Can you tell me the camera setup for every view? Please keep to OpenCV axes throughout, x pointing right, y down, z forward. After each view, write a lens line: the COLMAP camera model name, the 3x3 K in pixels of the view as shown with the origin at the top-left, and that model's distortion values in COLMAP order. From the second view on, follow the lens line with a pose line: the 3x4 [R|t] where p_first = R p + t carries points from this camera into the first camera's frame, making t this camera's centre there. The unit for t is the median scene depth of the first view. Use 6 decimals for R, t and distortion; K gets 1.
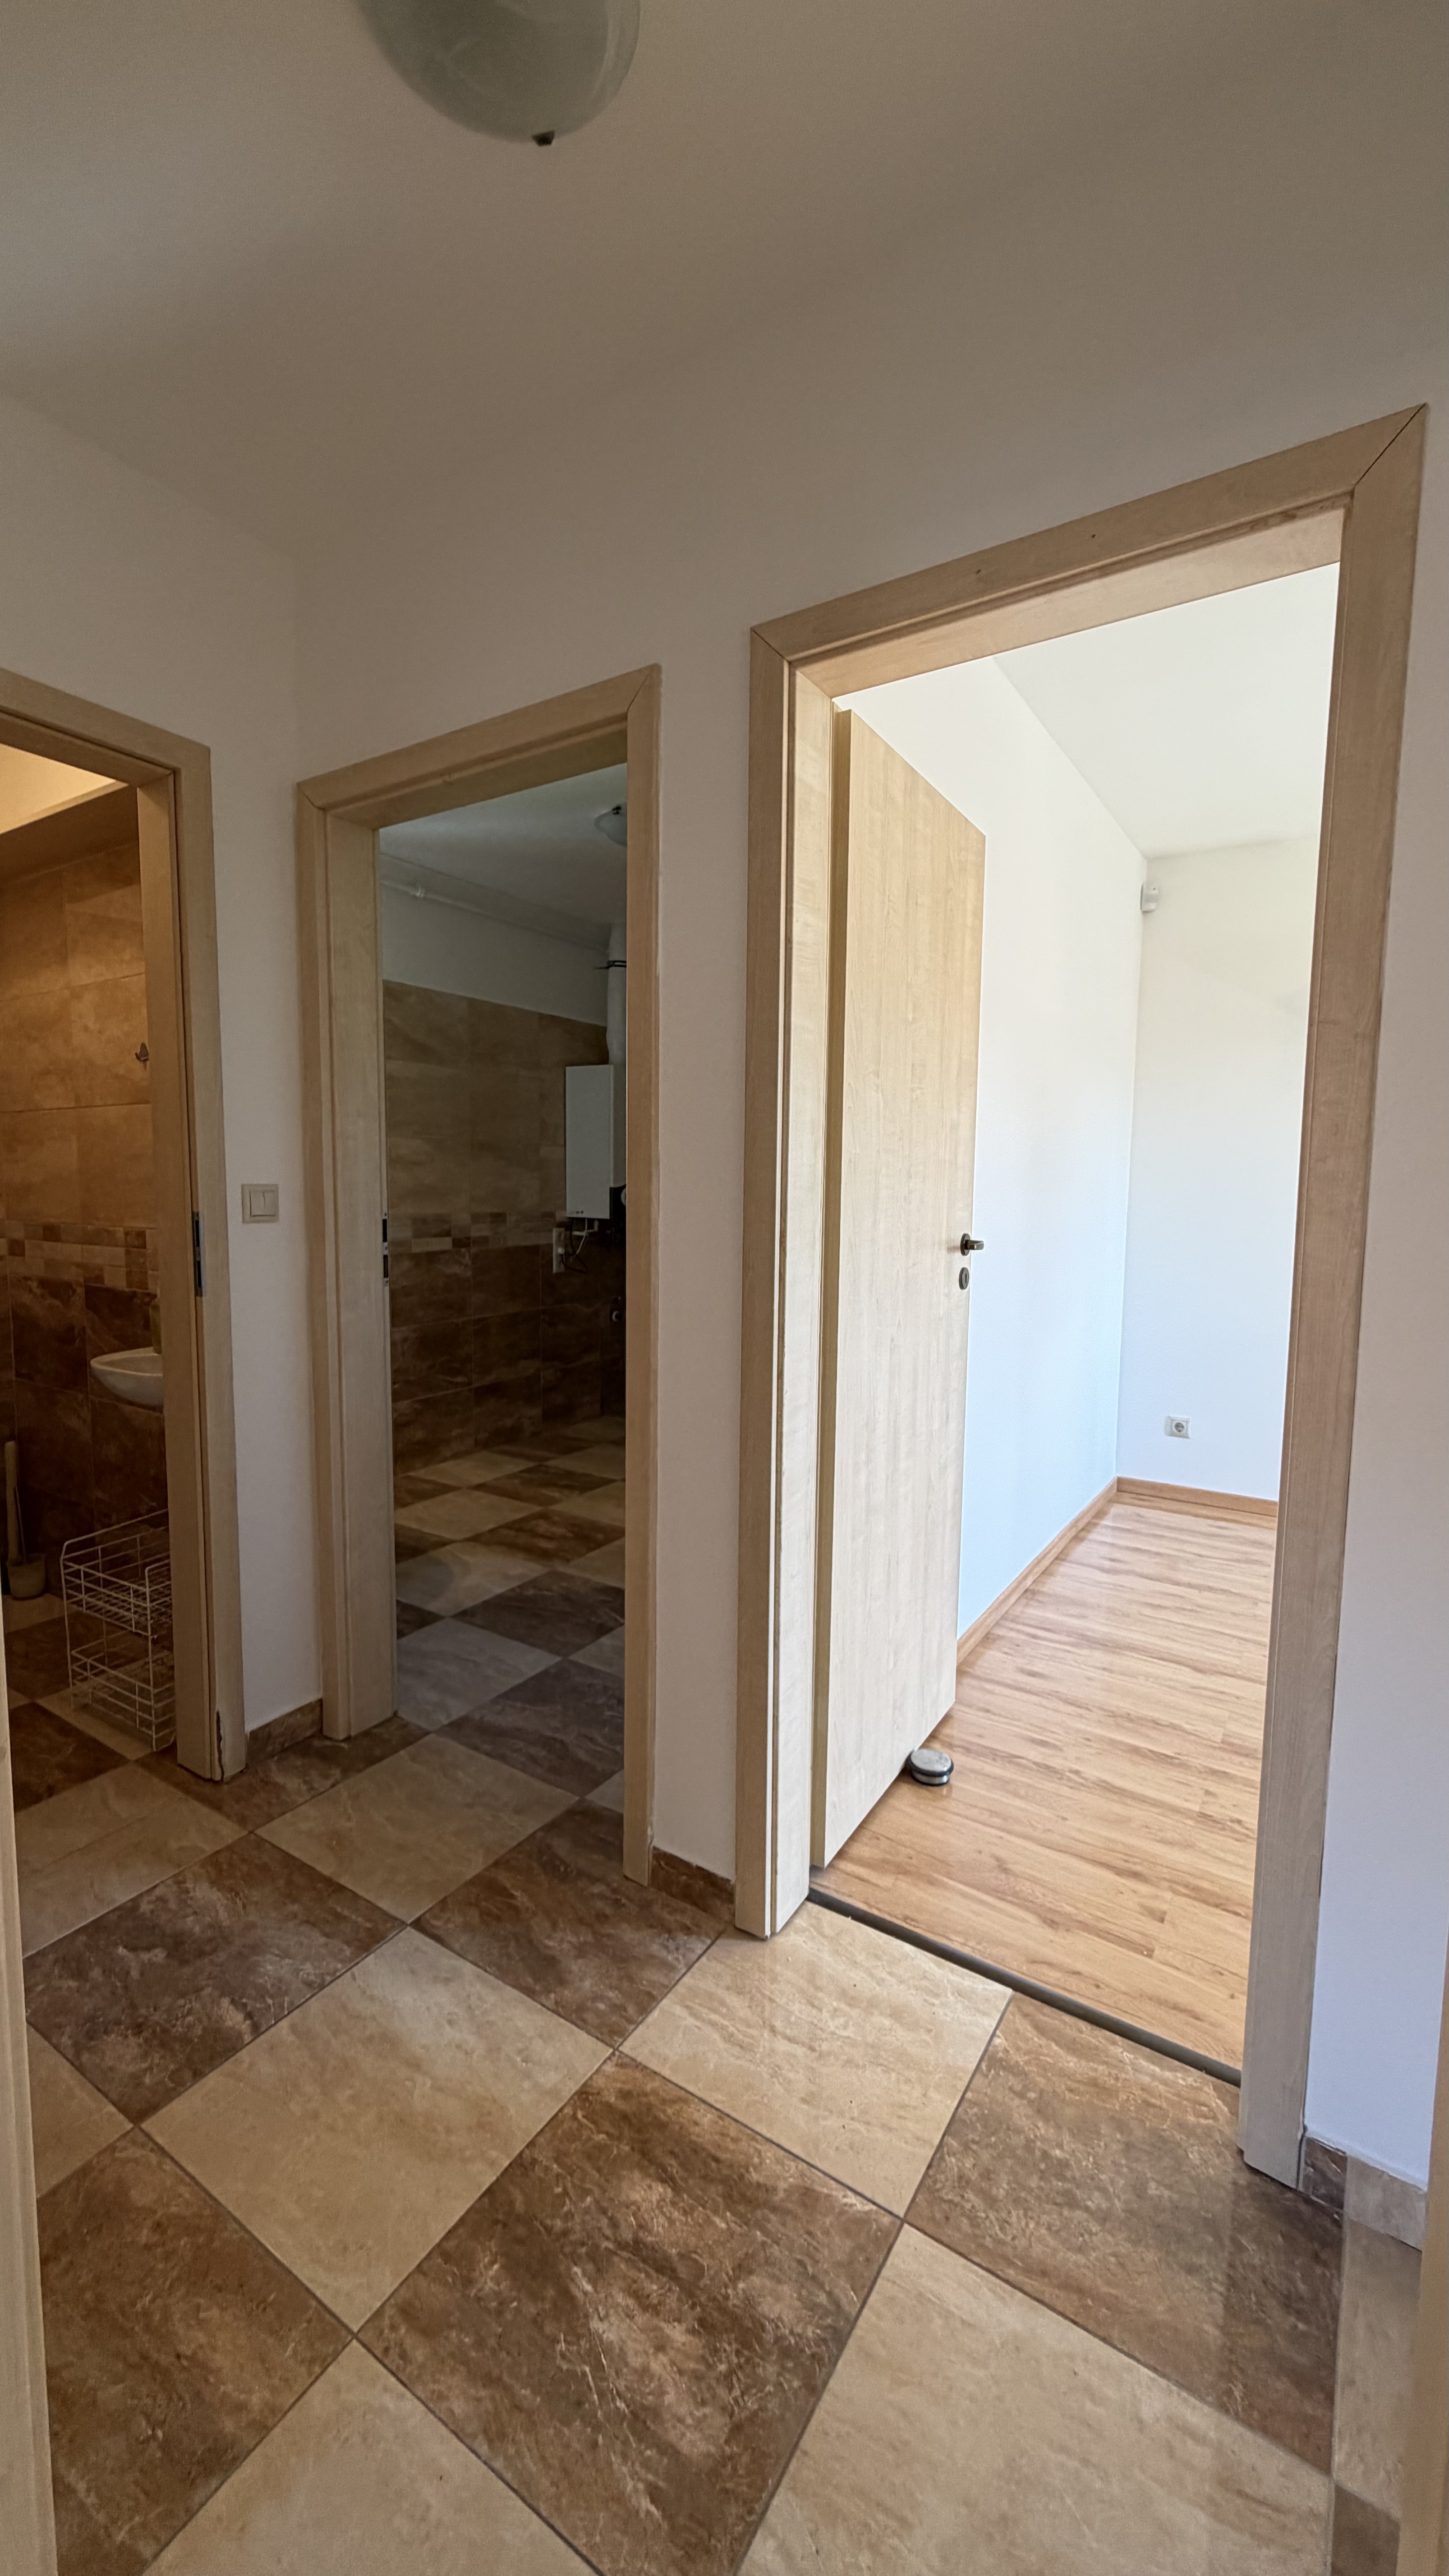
lens RADIAL K [[1023.1, 0, 720.6], [0, 1023.1, 1292.2], [0, 0, 1]] dist [-0.000641, 0.000535]
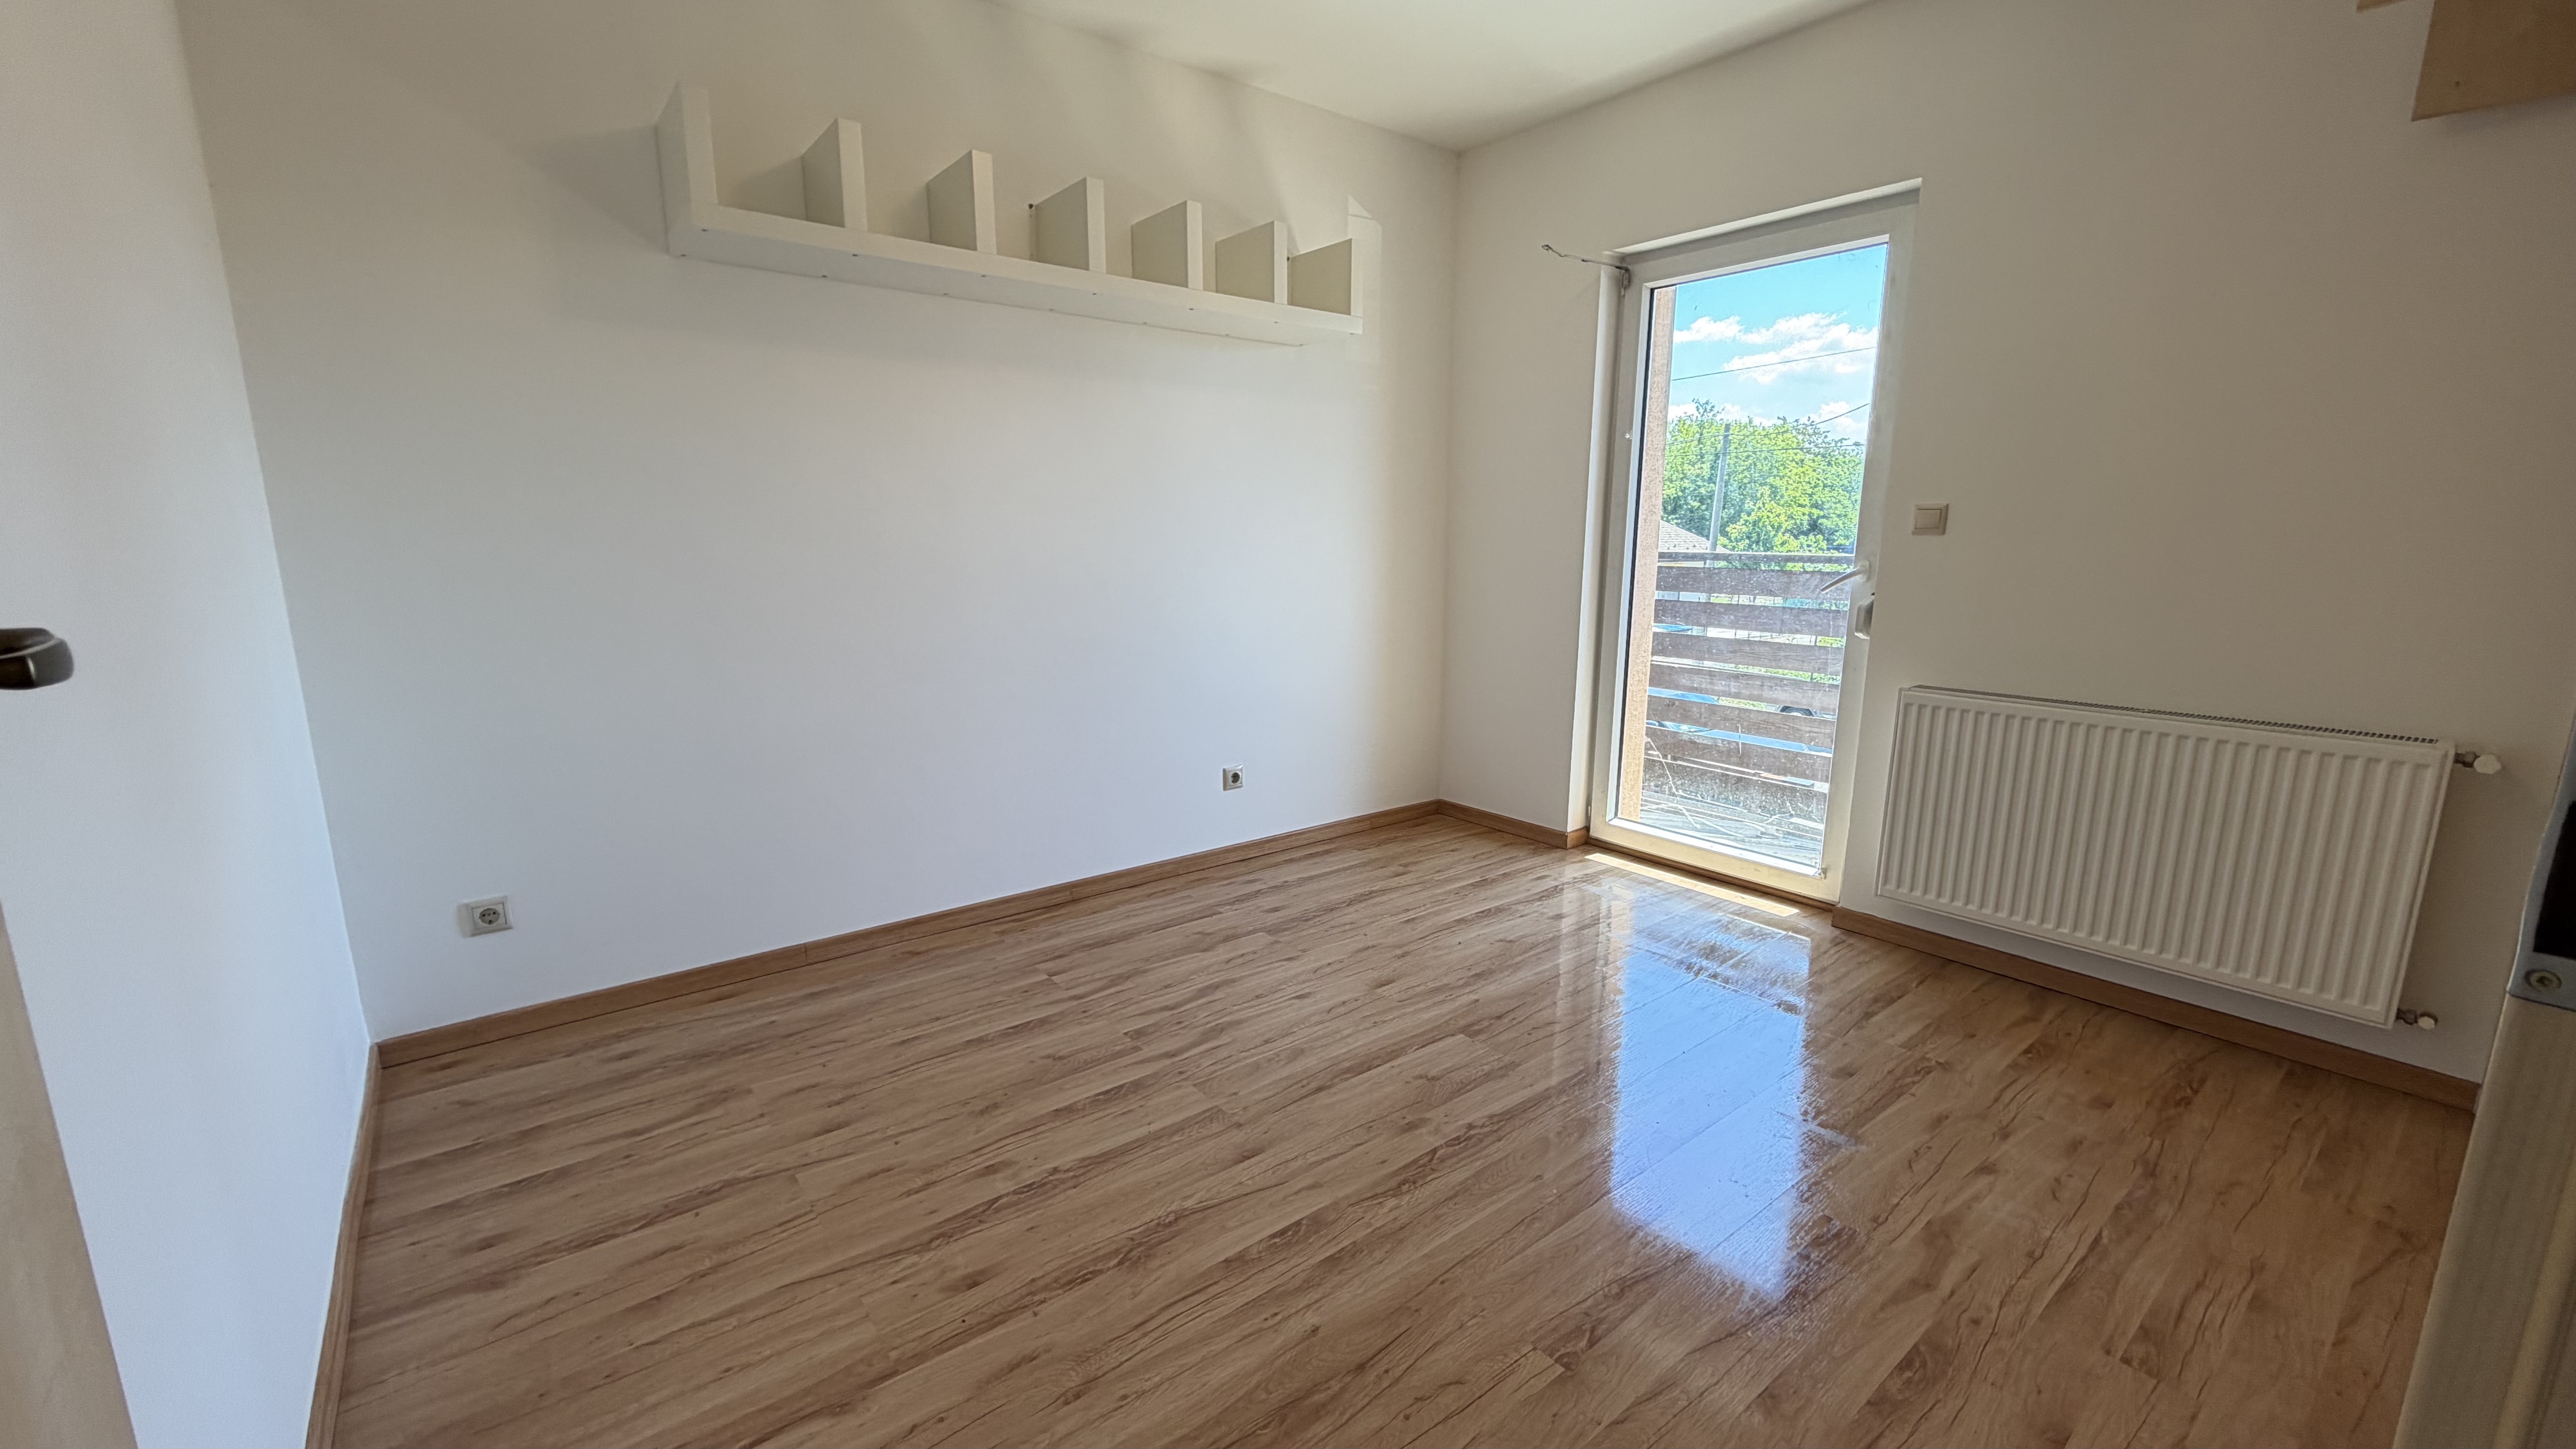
lens RADIAL K [[1023.1, 0, 1293.0], [0, 1023.1, 719.5], [0, 0, 1]] dist [-0.000641, 0.000535]
pose [[0.308022, -0.190306, 0.932151, 0.065210], [0.097398, 0.980949, 0.168084, -0.020849], [-0.946380, 0.039016, 0.320690, 0.326092]]
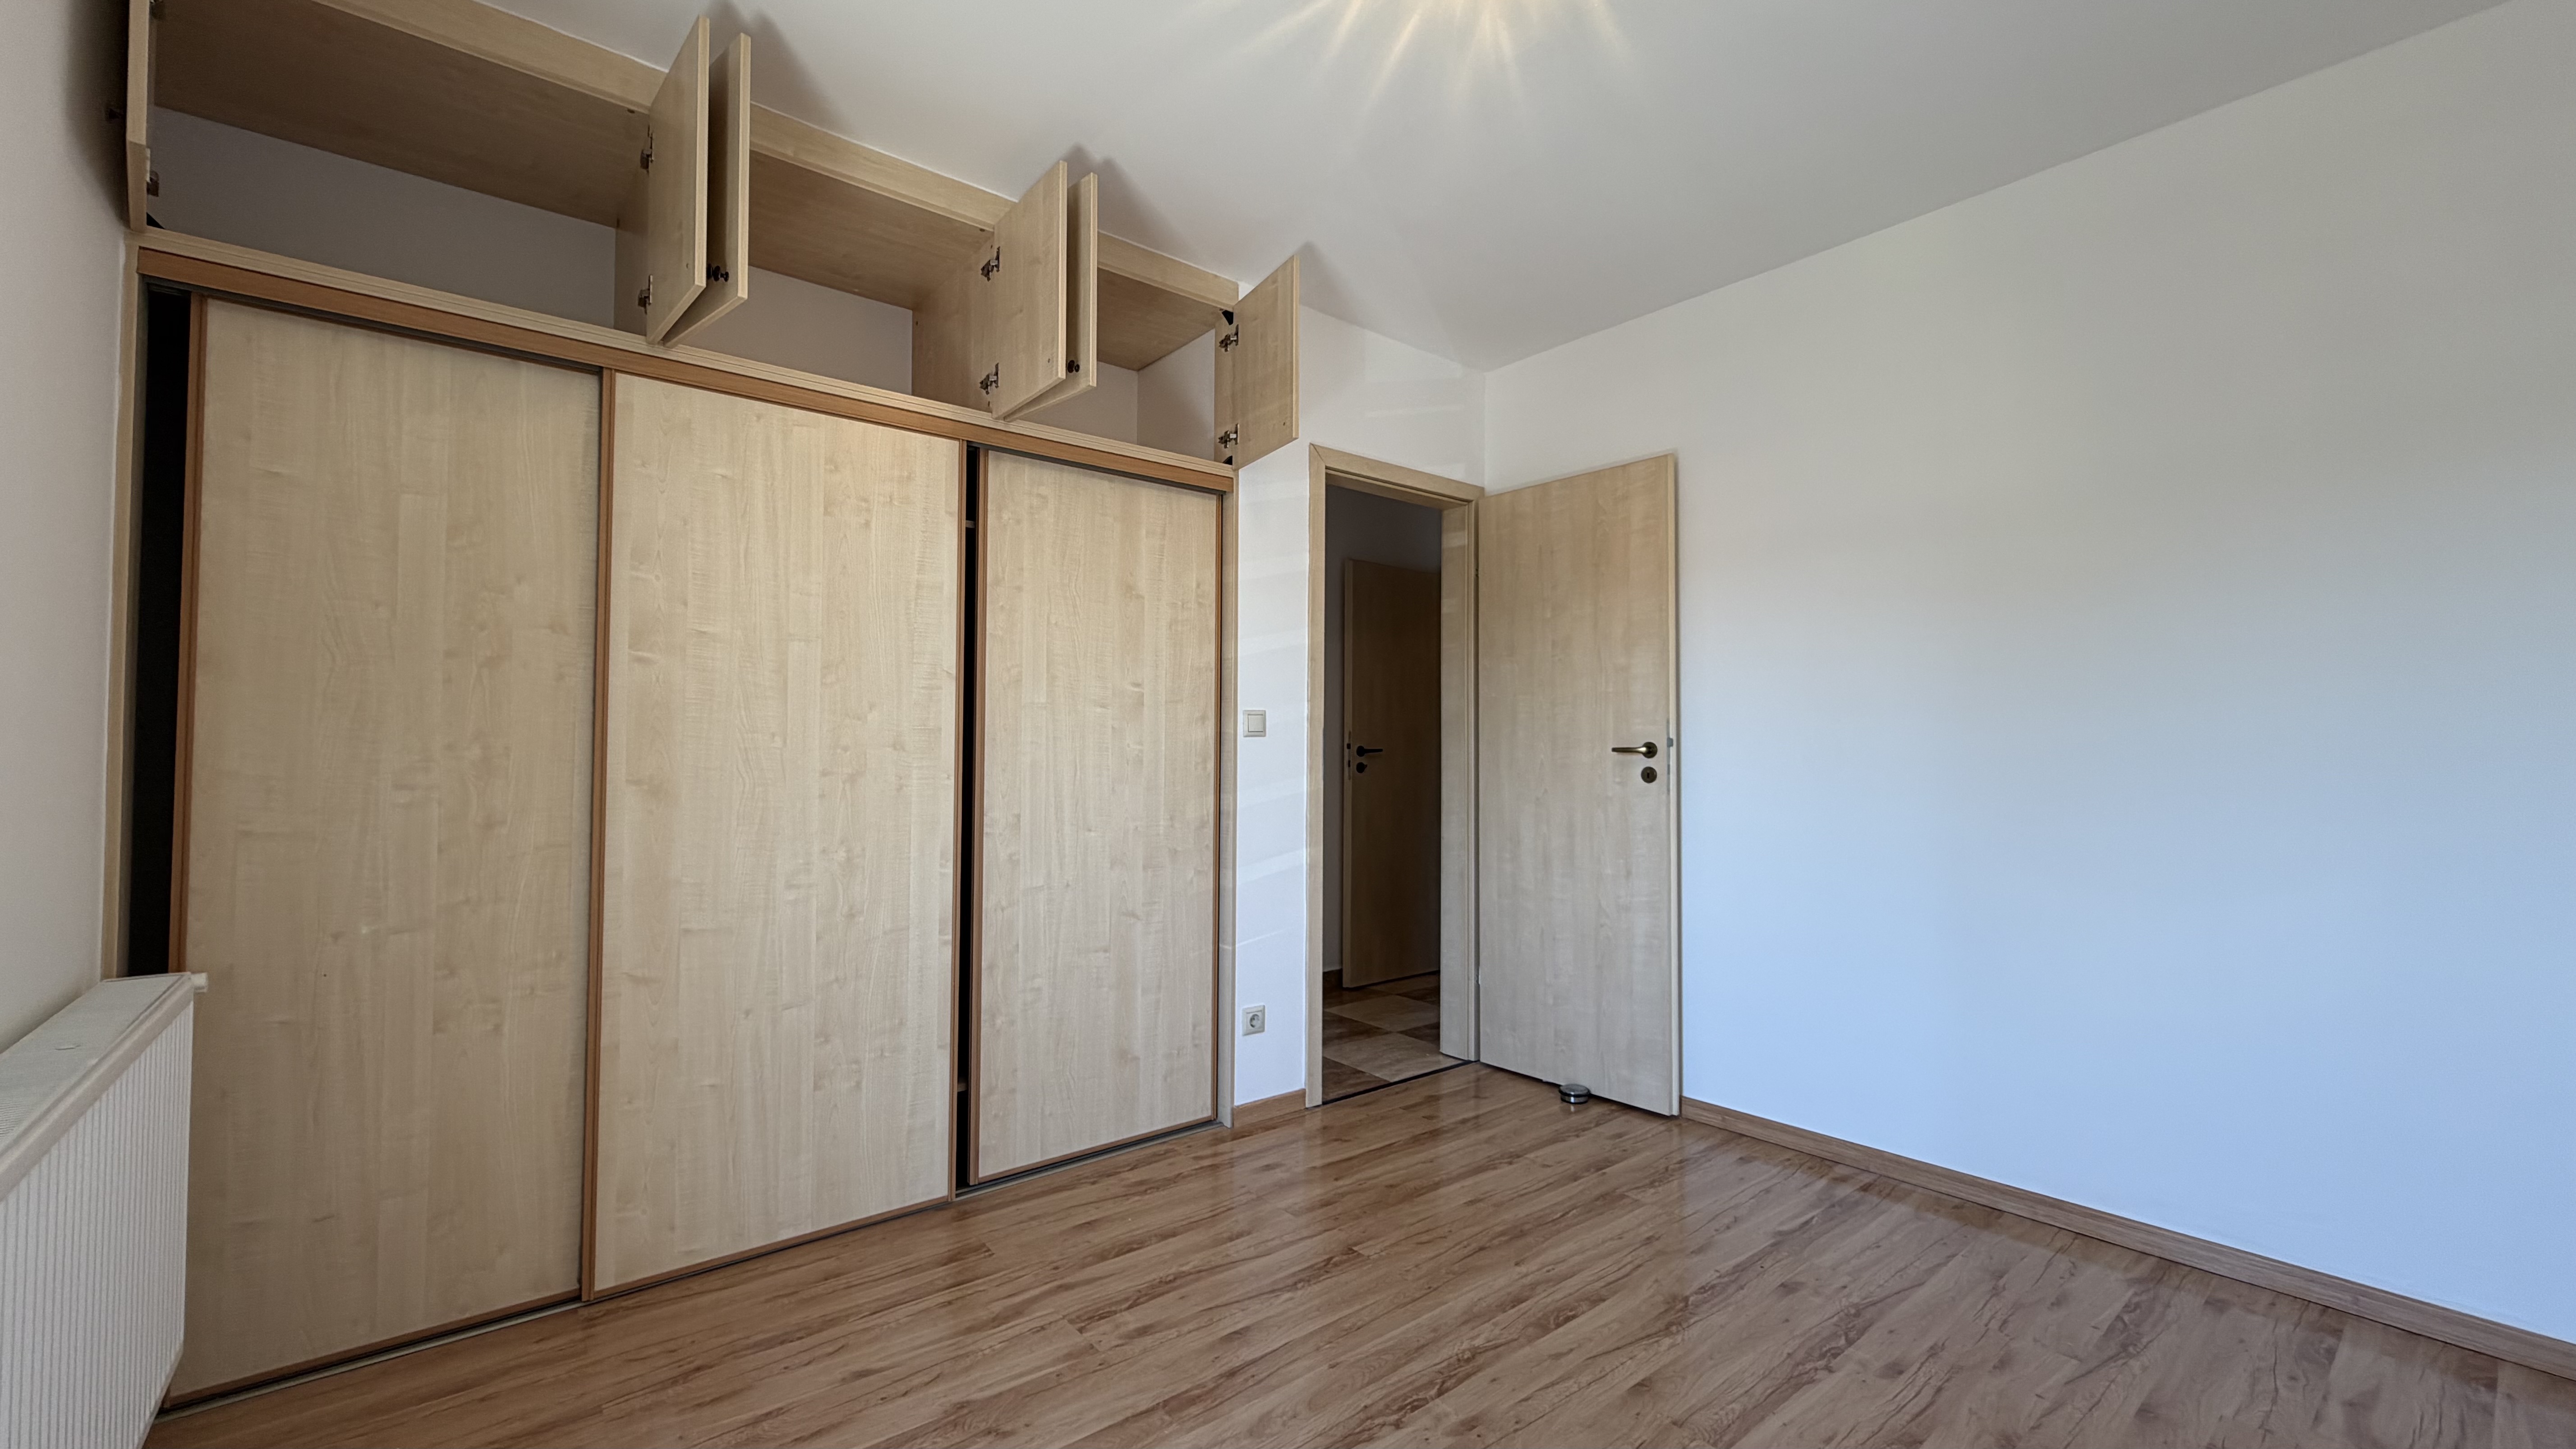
lens RADIAL K [[1023.1, 0, 1280.5], [0, 1023.1, 726.0], [0, 0, 1]] dist [-0.000641, 0.000535]
pose [[-0.304580, -0.034062, -0.951877, 0.792185], [-0.104285, 0.994545, -0.002220, -0.011173], [0.946760, 0.098590, -0.306471, 0.442583]]
